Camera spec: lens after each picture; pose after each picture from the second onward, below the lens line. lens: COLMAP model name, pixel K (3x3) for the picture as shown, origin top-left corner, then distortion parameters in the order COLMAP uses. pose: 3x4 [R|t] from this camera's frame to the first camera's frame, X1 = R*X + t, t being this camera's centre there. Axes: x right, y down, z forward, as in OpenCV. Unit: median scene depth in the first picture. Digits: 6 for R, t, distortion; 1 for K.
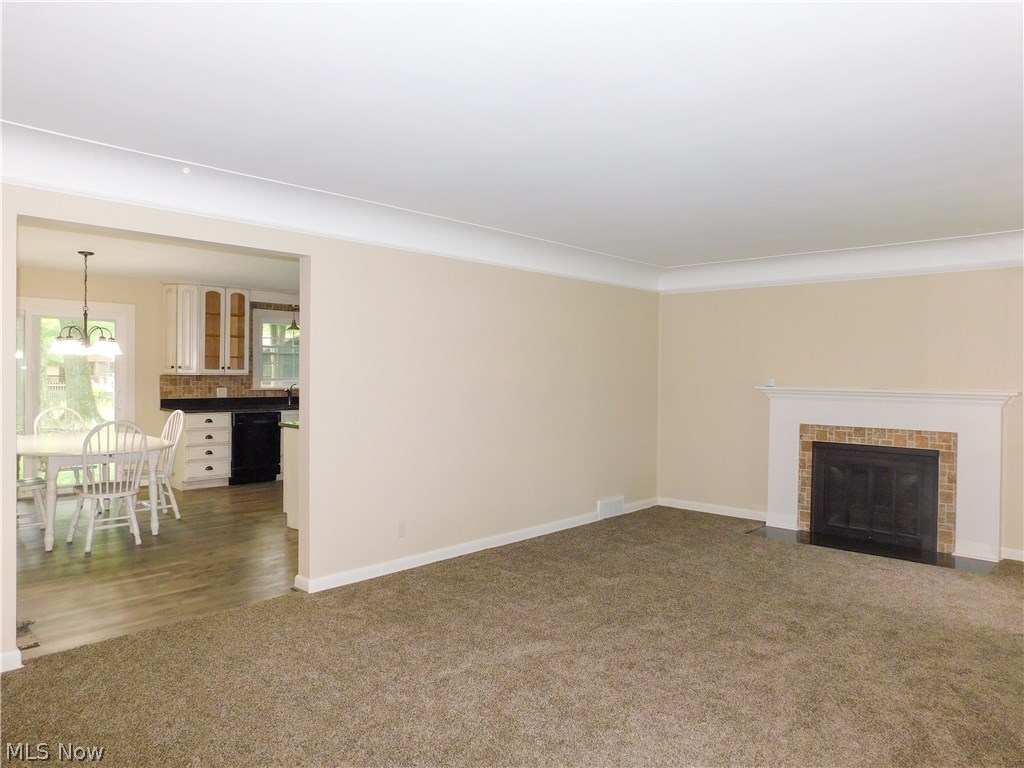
lens RADIAL K [[690.1, 0, 512.0], [0, 690.1, 384.0], [0, 0, 1]] dist [0.000504, 0.000185]
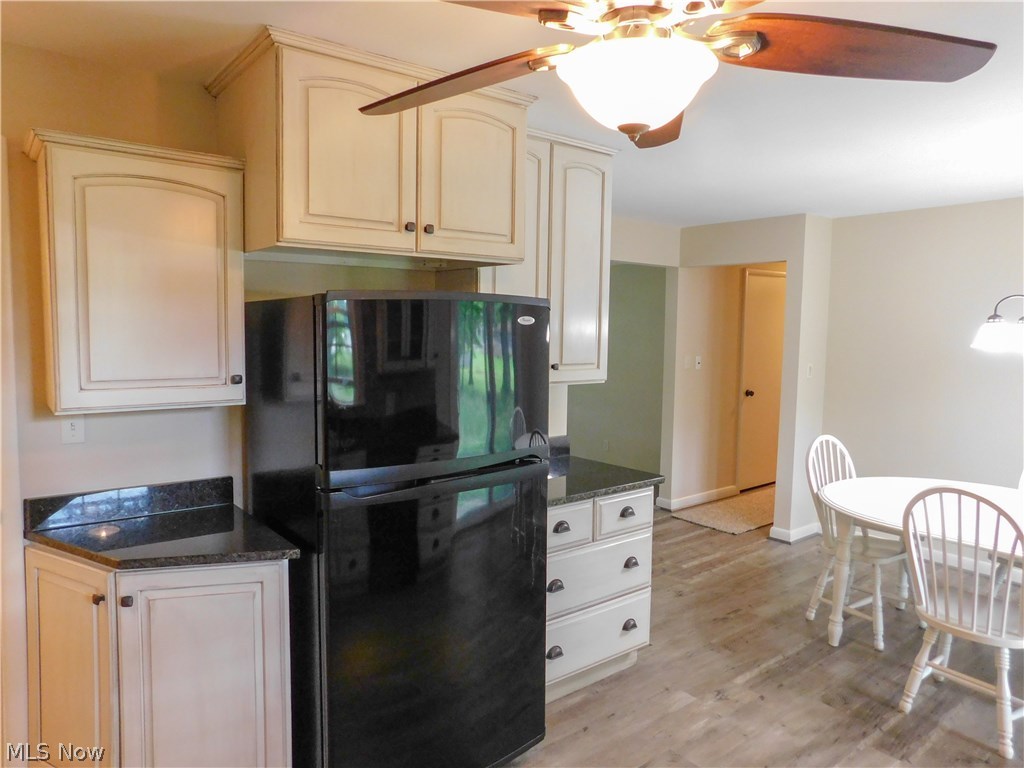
lens RADIAL K [[690.1, 0, 512.0], [0, 690.1, 384.0], [0, 0, 1]] dist [0.000504, 0.000185]
pose [[-0.989279, -0.036483, 0.141409, -0.377549], [-0.023067, 0.995174, 0.095377, -0.067706], [-0.144207, 0.091092, -0.985346, 1.916020]]
